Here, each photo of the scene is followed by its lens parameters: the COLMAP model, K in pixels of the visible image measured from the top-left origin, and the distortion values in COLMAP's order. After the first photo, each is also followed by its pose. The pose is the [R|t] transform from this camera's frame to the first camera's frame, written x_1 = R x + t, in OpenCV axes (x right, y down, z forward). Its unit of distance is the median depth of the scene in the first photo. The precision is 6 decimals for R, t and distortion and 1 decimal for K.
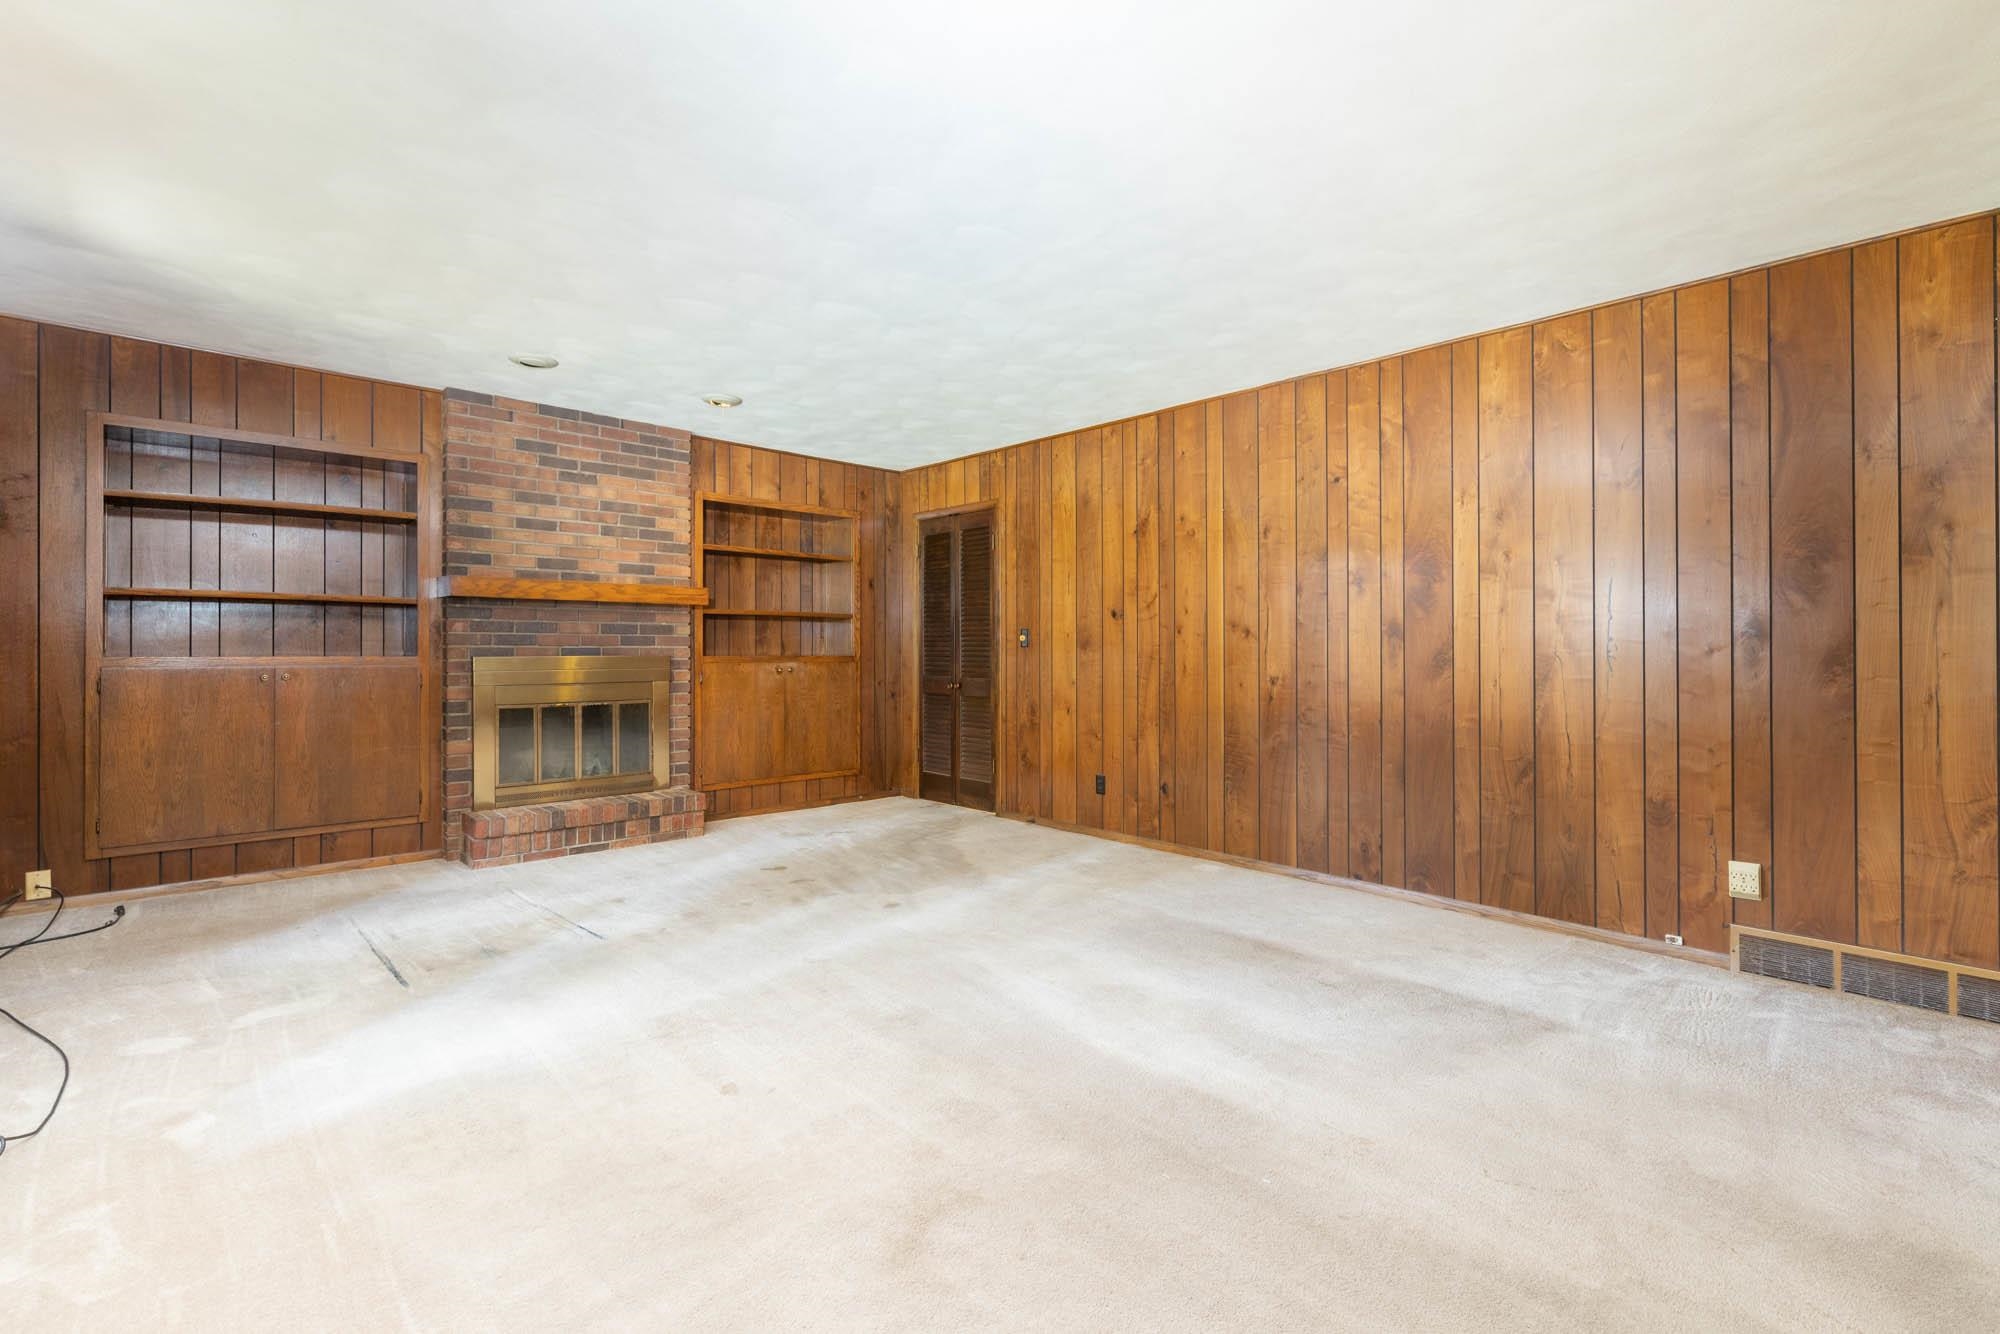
lens RADIAL K [[878.4, 0, 984.6], [0, 878.4, 659.0], [0, 0, 1]] dist [-0.001340, -0.000244]
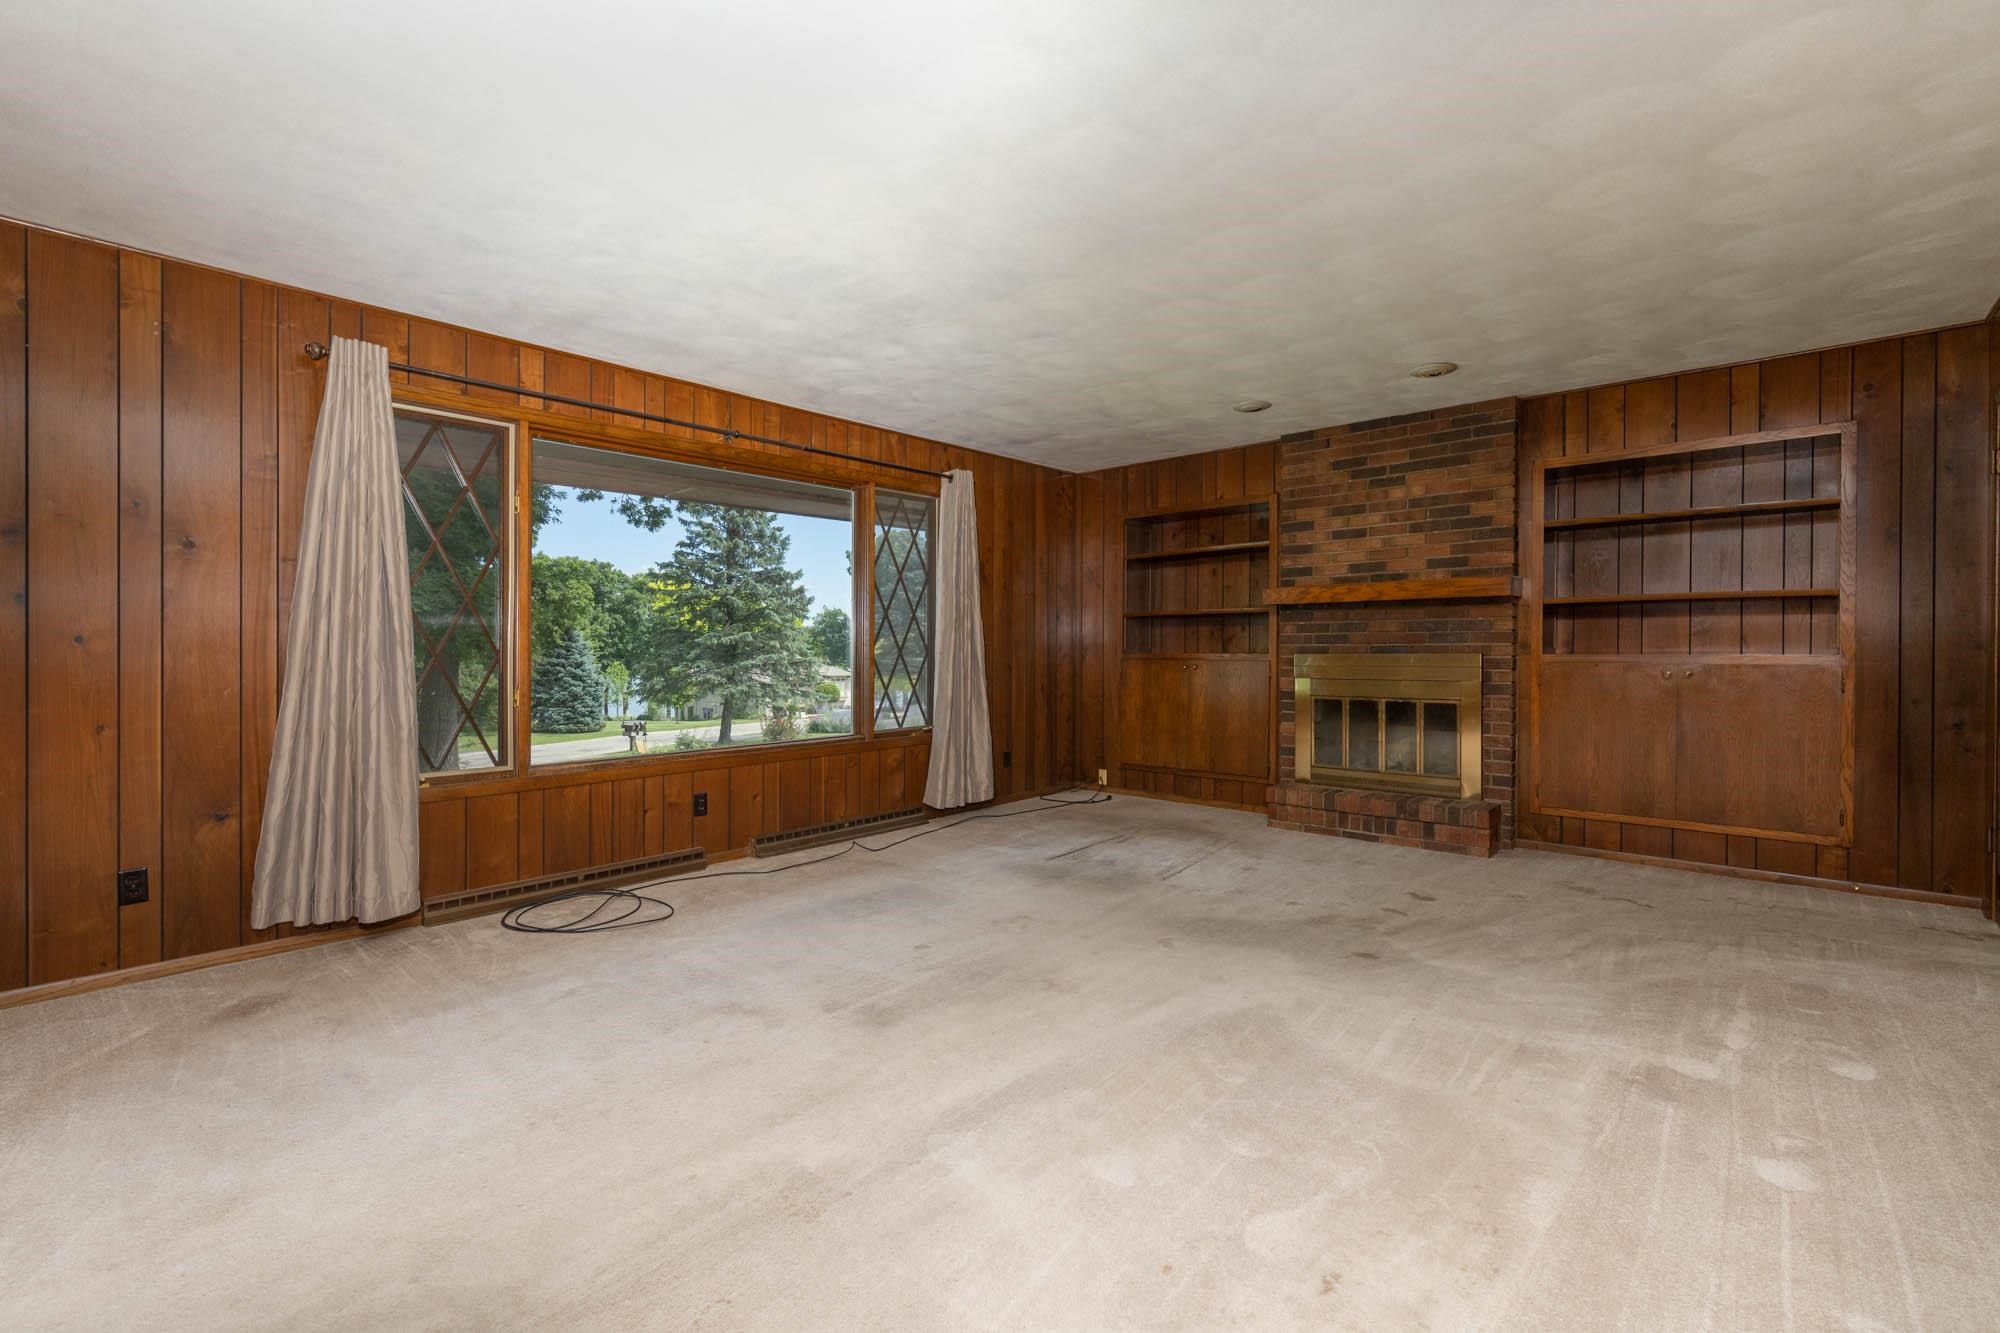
lens RADIAL K [[879.2, 0, 1000.0], [0, 879.2, 666.5], [0, 0, 1]] dist [-0.023842, -0.000263]
pose [[0.071232, 0.015357, -0.997342, 0.553579], [-0.006607, 0.999867, 0.014924, -0.000630], [0.997438, 0.005527, 0.071324, 0.483392]]
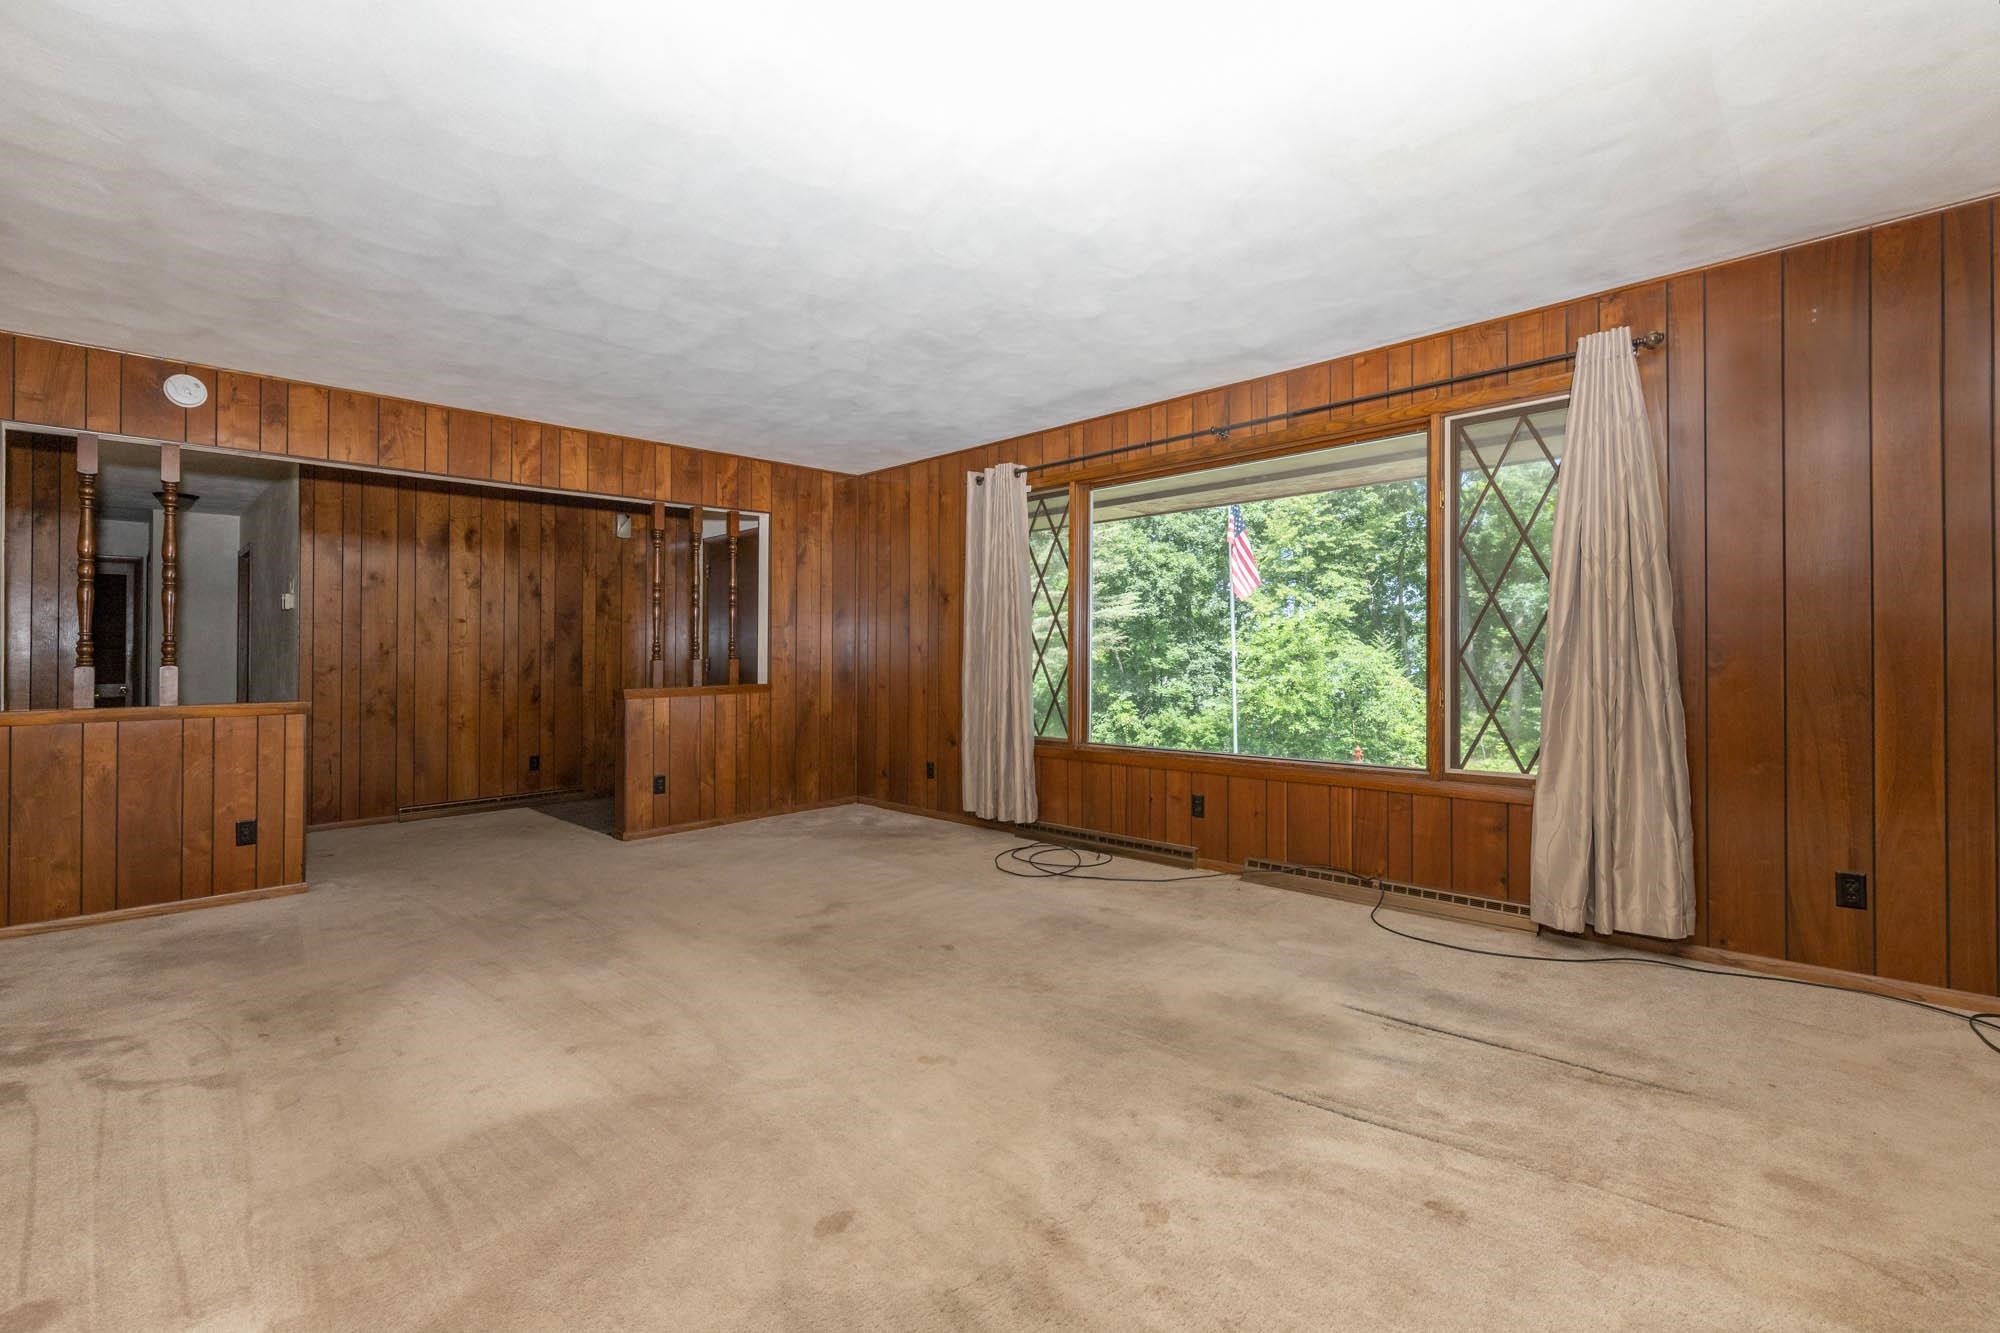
lens RADIAL K [[928.6, 0, 999.1], [0, 928.6, 636.2], [0, 0, 1]] dist [-0.001047, -0.000146]
pose [[-0.999933, 0.002823, 0.011218, -0.157941], [0.002763, 0.999982, -0.005408, -0.014567], [-0.011233, -0.005376, -0.999922, 1.196849]]
